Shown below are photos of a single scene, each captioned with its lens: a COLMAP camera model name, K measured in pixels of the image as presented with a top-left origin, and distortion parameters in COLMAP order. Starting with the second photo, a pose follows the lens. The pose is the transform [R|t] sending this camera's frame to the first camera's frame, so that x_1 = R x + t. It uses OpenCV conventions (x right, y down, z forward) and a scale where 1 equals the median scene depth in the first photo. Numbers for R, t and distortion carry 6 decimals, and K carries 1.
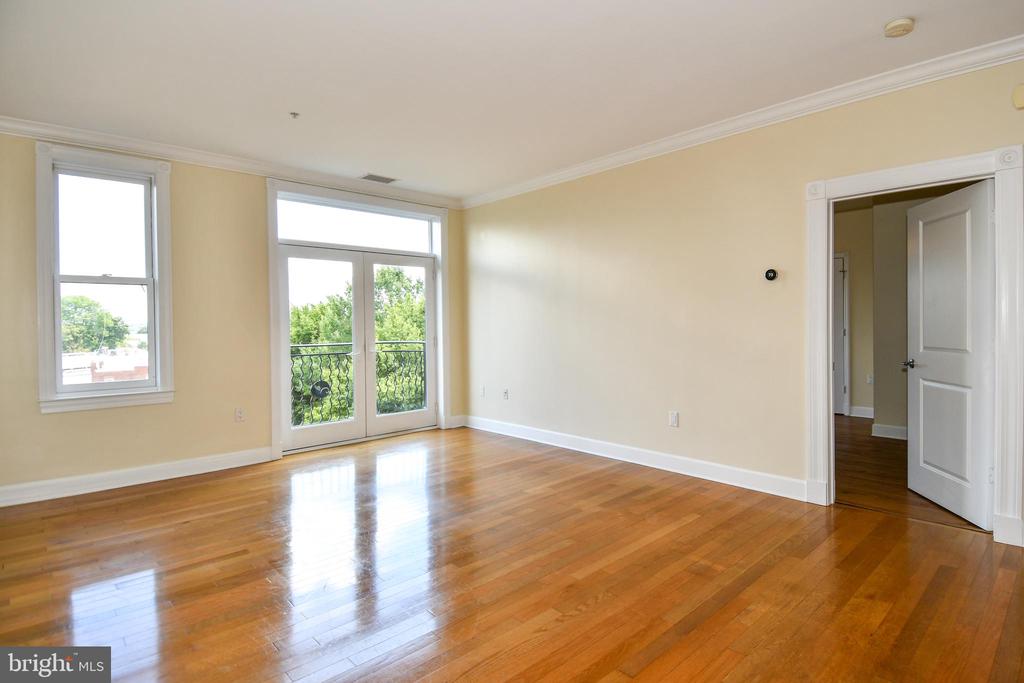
lens RADIAL K [[569.4, 0, 530.2], [0, 569.4, 327.7], [0, 0, 1]] dist [-0.001161, -0.000537]
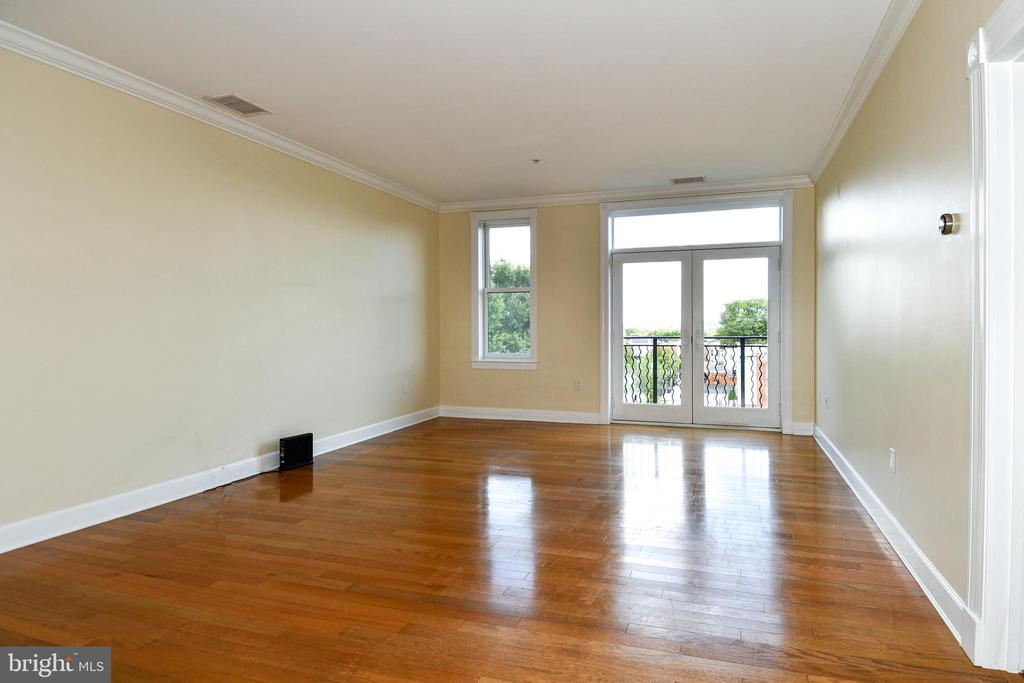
lens RADIAL K [[541.4, 0, 538.4], [0, 541.4, 330.7], [0, 0, 1]] dist [0.045312, -0.050032]
pose [[0.469415, 0.017418, -0.882806, 0.538325], [-0.008349, 0.999848, 0.015288, 0.004753], [0.882938, 0.000195, 0.469489, 0.299841]]
